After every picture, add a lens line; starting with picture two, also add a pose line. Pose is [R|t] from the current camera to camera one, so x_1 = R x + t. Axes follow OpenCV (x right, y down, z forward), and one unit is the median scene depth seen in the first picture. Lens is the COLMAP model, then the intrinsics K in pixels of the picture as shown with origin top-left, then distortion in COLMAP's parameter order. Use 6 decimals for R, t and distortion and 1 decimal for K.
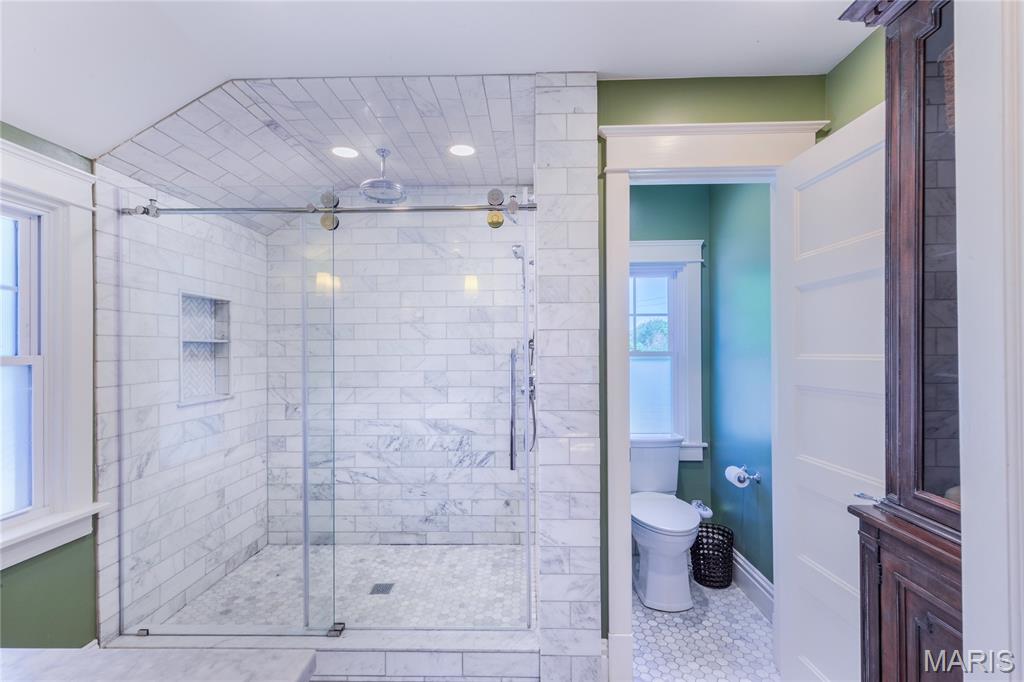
lens RADIAL K [[459.2, 0, 512.9], [0, 459.2, 348.6], [0, 0, 1]] dist [0.009205, -0.002461]
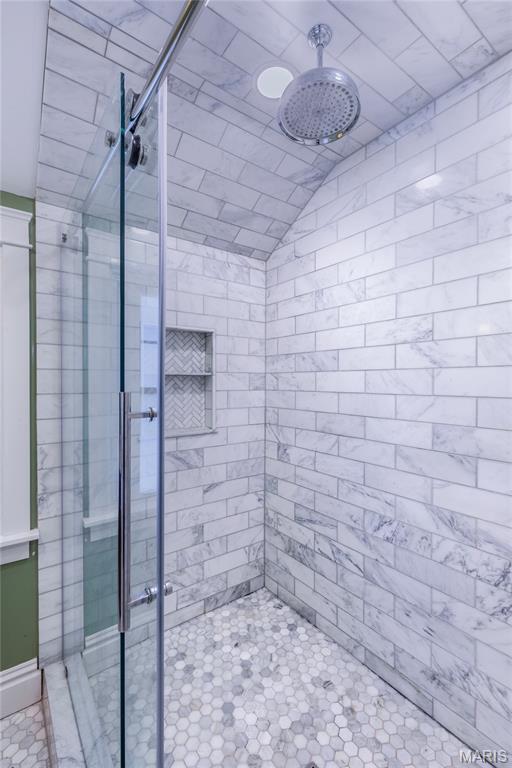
lens RADIAL K [[344.4, 0, 258.3], [0, 344.4, 385.7], [0, 0, 1]] dist [0.009205, -0.002461]
pose [[0.621694, 0.021100, -0.782976, 0.010805], [-0.005332, 0.999728, 0.022707, -0.007332], [0.783242, -0.009942, 0.621637, 0.559330]]
